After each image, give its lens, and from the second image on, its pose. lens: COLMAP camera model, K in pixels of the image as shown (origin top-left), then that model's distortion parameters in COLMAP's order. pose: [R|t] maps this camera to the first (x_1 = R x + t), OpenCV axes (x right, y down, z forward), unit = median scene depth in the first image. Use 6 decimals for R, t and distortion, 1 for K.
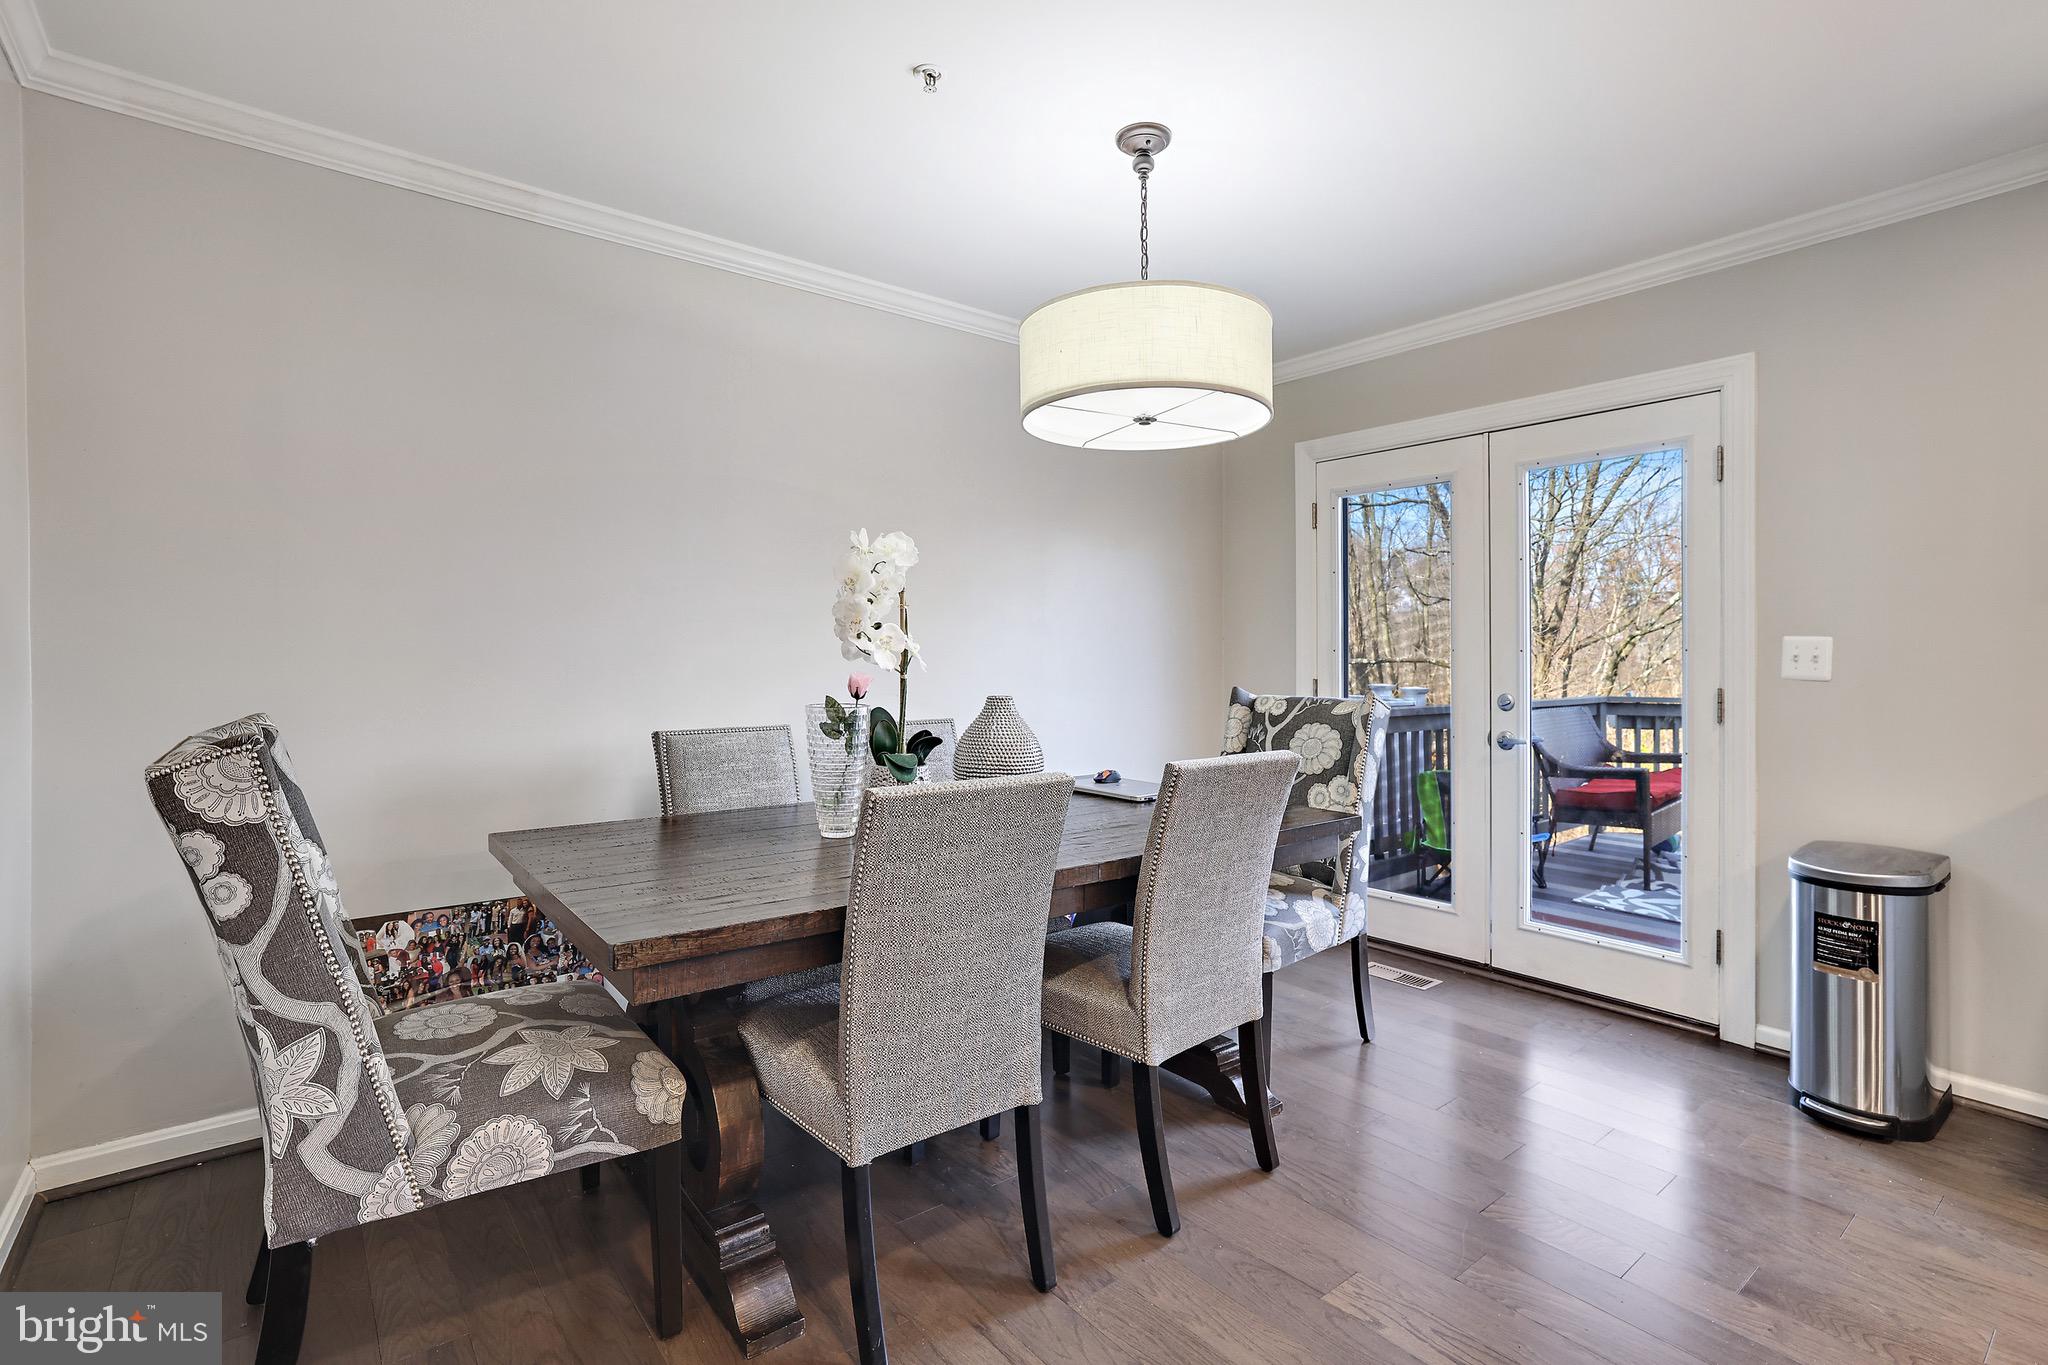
lens RADIAL K [[958.9, 0, 1025.7], [0, 958.9, 663.4], [0, 0, 1]] dist [-0.002033, -0.000019]
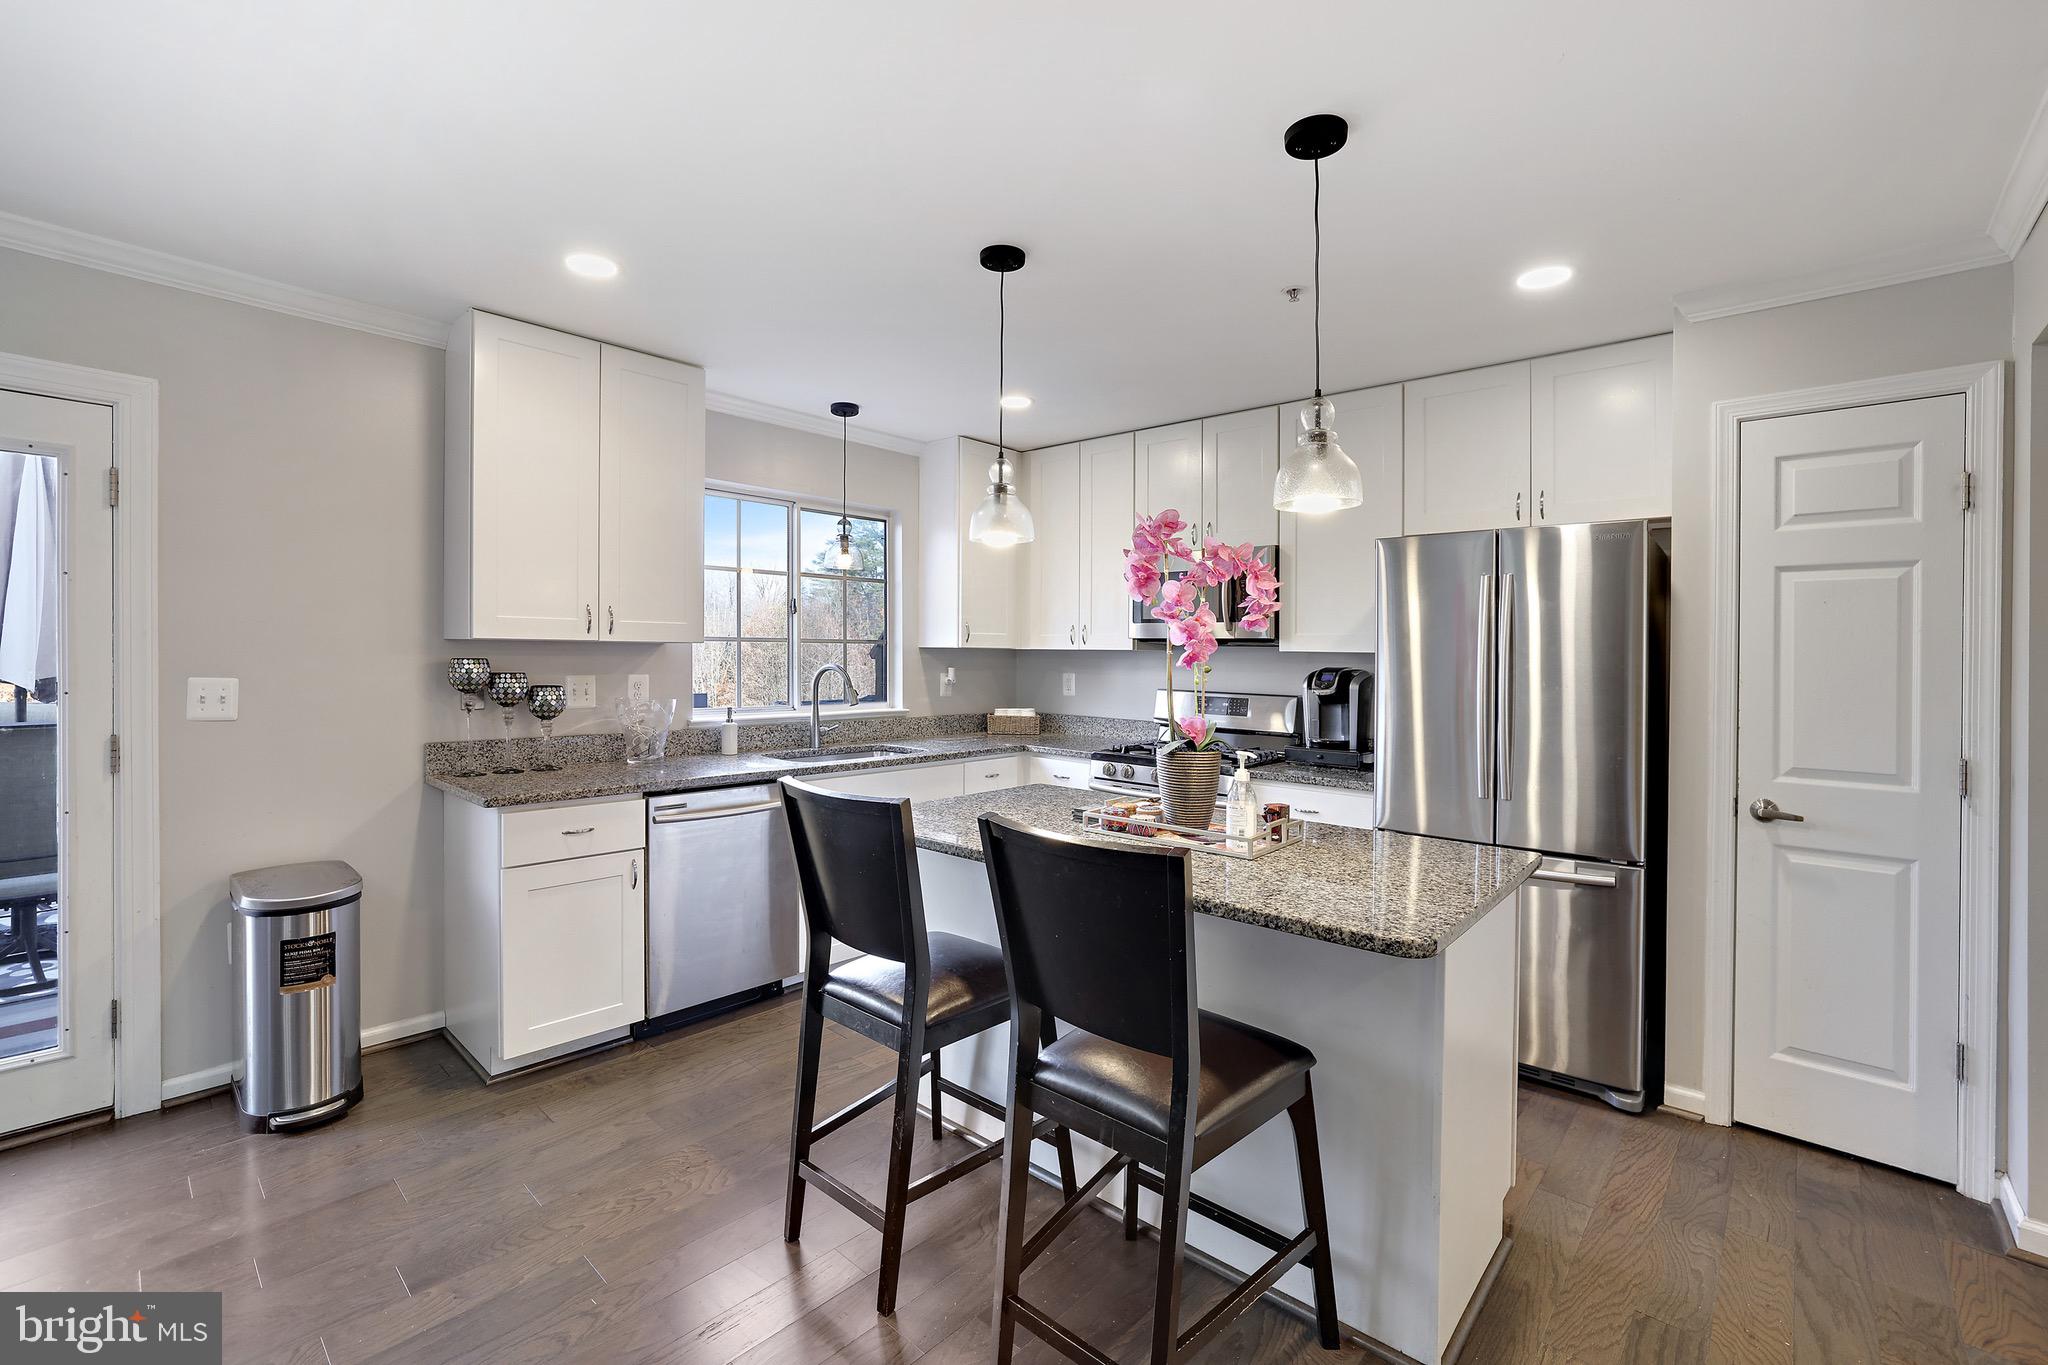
lens RADIAL K [[878.6, 0, 980.0], [0, 878.6, 666.7], [0, 0, 1]] dist [-0.001727, 0.000014]
pose [[-0.173287, -0.010766, 0.984813, -0.275752], [-0.019227, 0.999787, 0.007546, -0.070632], [-0.984684, -0.017627, -0.173457, 0.403847]]
